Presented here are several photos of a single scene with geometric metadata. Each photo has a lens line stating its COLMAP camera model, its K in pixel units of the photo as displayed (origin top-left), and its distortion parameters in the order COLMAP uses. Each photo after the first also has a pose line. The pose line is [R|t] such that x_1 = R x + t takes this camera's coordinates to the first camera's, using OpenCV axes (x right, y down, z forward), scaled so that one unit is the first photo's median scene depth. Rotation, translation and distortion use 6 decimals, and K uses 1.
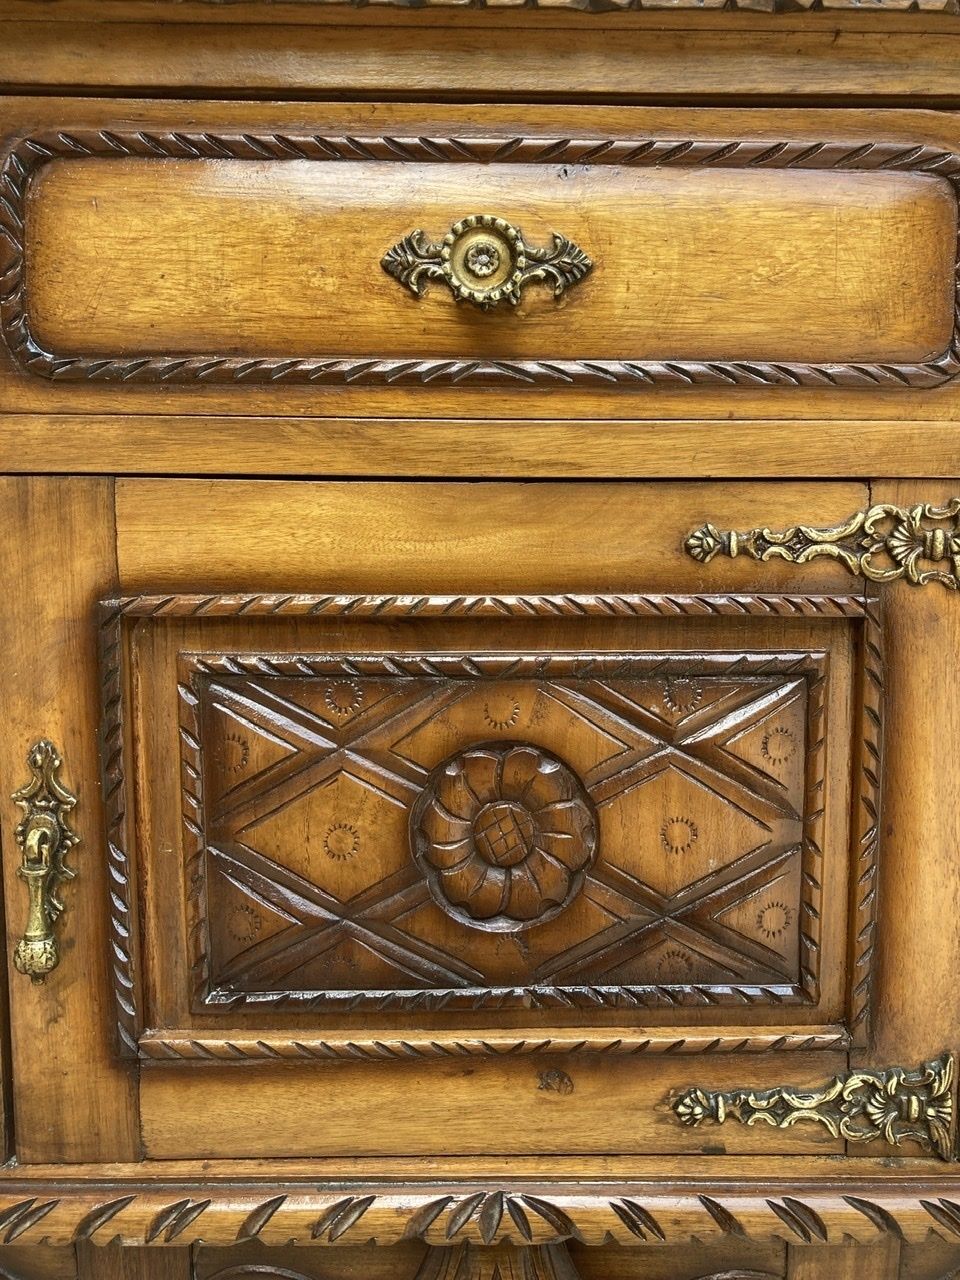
lens RADIAL K [[1081.9, 0, 552.3], [0, 1081.9, 619.7], [0, 0, 1]] dist [0.002033, 0.009815]
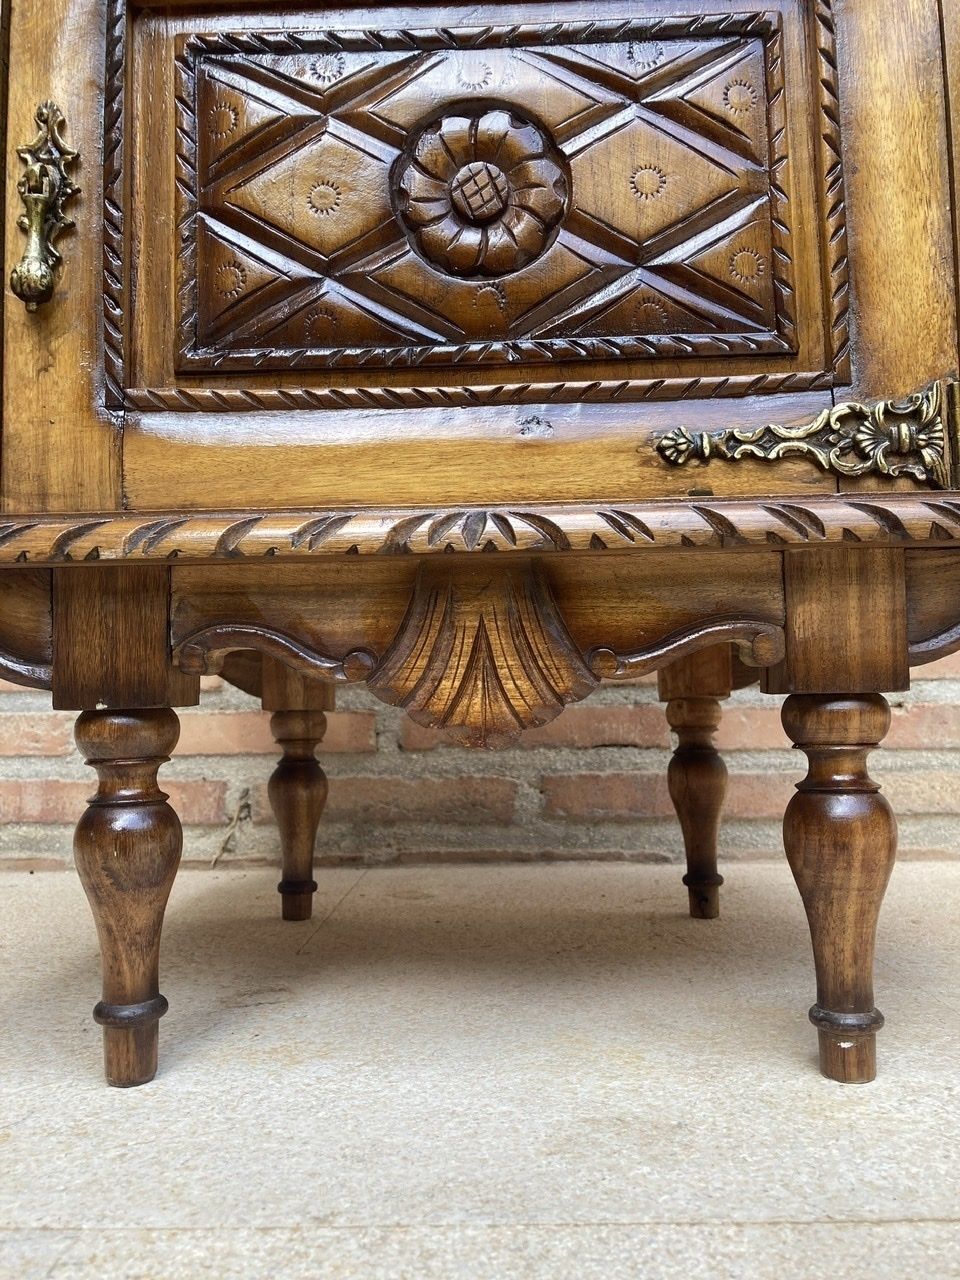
lens RADIAL K [[1081.9, 0, 485.6], [0, 1081.9, 626.3], [0, 0, 1]] dist [0.002033, 0.009815]
pose [[0.998841, -0.030428, -0.037286, -0.012939], [0.022559, 0.980398, -0.195734, 0.835164], [0.042511, 0.194666, 0.979948, 0.063209]]
